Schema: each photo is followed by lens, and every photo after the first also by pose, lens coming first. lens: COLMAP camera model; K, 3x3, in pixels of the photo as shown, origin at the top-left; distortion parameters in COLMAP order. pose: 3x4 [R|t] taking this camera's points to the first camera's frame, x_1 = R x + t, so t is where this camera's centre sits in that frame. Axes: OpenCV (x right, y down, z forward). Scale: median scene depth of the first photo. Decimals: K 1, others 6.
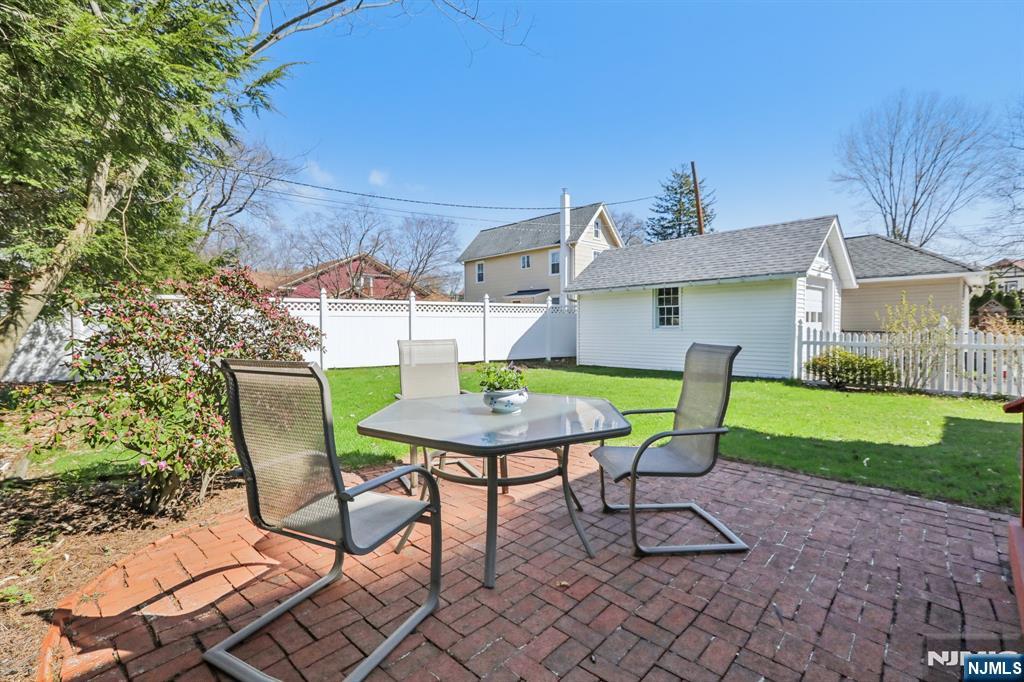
lens RADIAL K [[466.2, 0, 512.0], [0, 466.2, 341.0], [0, 0, 1]] dist [0.001909, 0.000269]
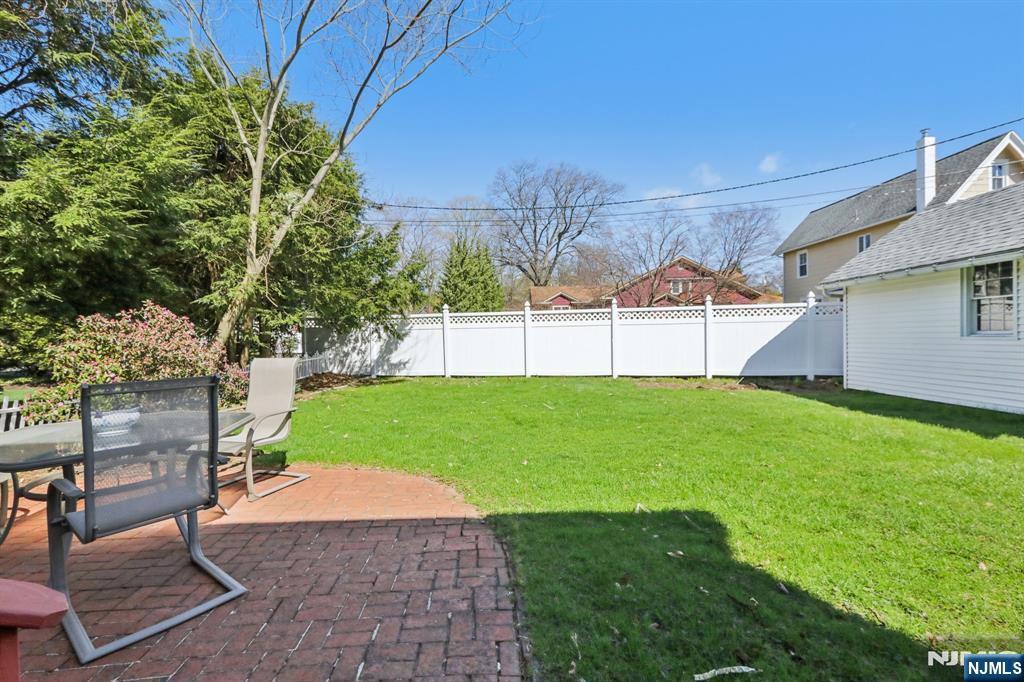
lens RADIAL K [[466.2, 0, 512.0], [0, 466.2, 341.0], [0, 0, 1]] dist [0.001909, 0.000269]
pose [[0.725587, -0.000069, -0.688130, 0.251799], [-0.008956, 0.999914, -0.009544, -0.007675], [0.688072, 0.013088, 0.725524, 0.158512]]
